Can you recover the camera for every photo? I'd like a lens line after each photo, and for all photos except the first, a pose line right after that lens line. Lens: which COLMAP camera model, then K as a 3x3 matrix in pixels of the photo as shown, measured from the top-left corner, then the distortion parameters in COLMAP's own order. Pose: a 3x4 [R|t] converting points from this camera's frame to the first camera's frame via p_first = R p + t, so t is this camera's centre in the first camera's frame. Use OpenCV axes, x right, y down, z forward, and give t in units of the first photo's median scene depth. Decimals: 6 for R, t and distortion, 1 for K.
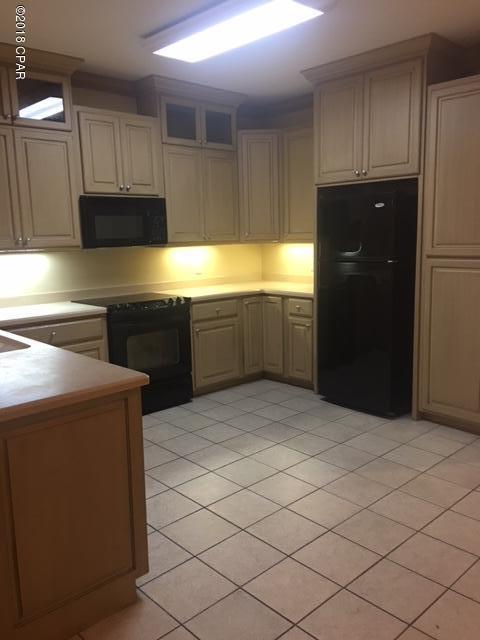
lens RADIAL K [[539.9, 0, 240.0], [0, 539.9, 320.0], [0, 0, 1]] dist [0.078991, 0.000735]
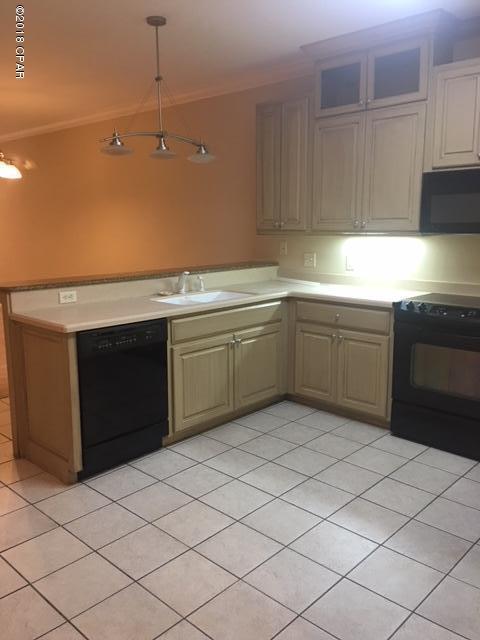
lens RADIAL K [[551.2, 0, 239.1], [0, 551.2, 303.4], [0, 0, 1]] dist [0.044709, -0.002298]
pose [[0.053218, 0.177857, -0.982616, 0.686326], [-0.152931, 0.973854, 0.167989, -0.147146], [0.986803, 0.141333, 0.079027, 0.751125]]
